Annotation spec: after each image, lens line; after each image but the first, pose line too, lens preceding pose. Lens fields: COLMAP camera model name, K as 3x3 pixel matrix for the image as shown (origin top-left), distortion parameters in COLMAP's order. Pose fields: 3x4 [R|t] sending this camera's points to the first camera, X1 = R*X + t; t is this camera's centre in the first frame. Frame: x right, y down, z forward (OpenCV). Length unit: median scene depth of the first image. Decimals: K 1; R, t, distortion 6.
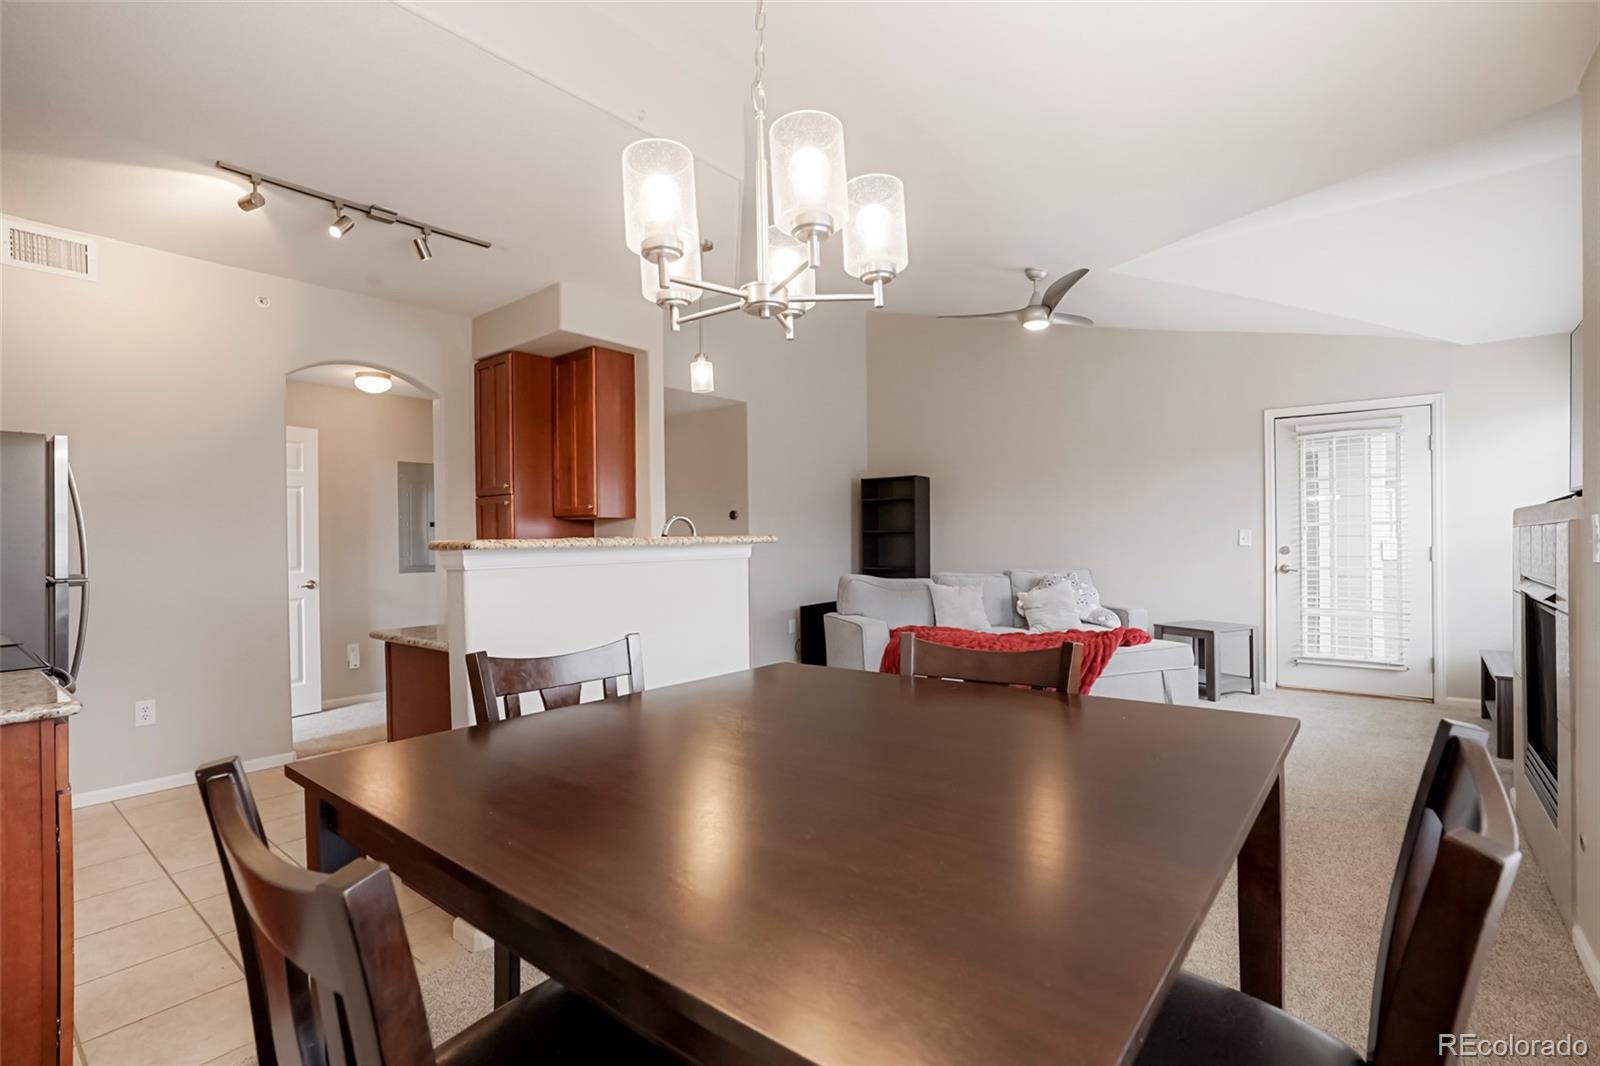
lens RADIAL K [[741.0, 0, 787.5], [0, 741.0, 539.8], [0, 0, 1]] dist [-0.013899, 0.008380]
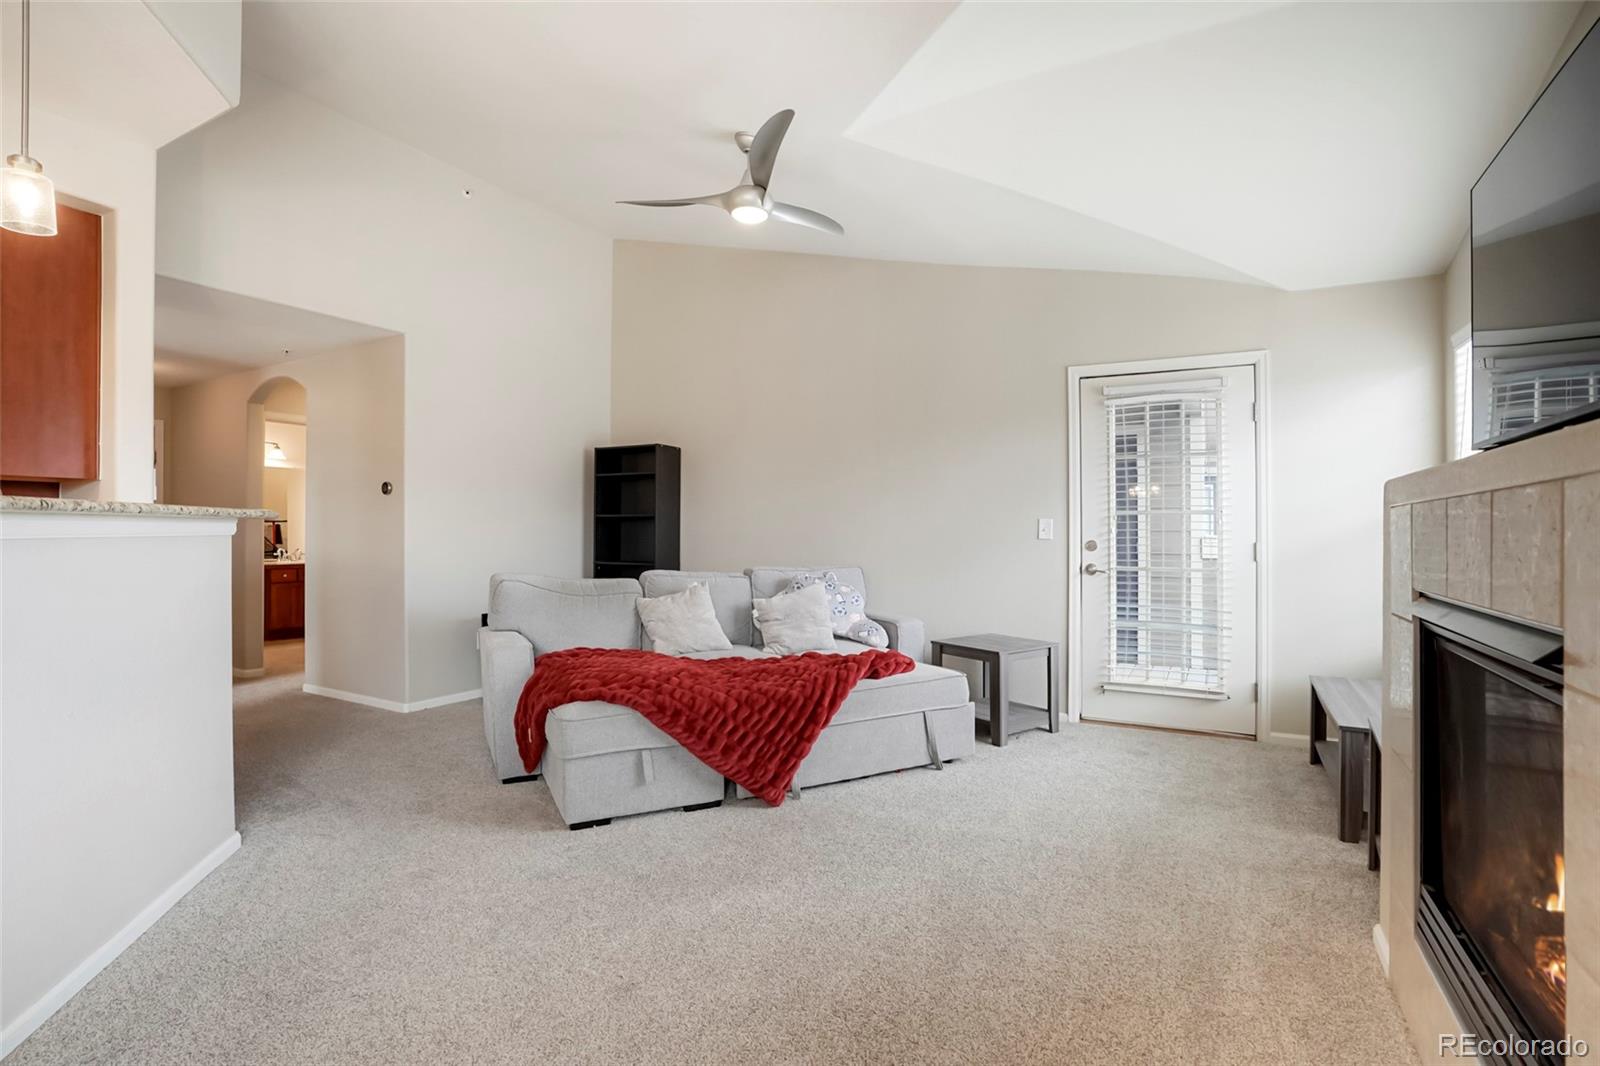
lens RADIAL K [[741.0, 0, 806.8], [0, 741.0, 520.4], [0, 0, 1]] dist [-0.013899, 0.008380]
pose [[0.985244, 0.018112, 0.170193, 0.253056], [-0.014767, 0.999673, -0.020899, 0.008722], [-0.170516, 0.018077, 0.985189, 0.287981]]
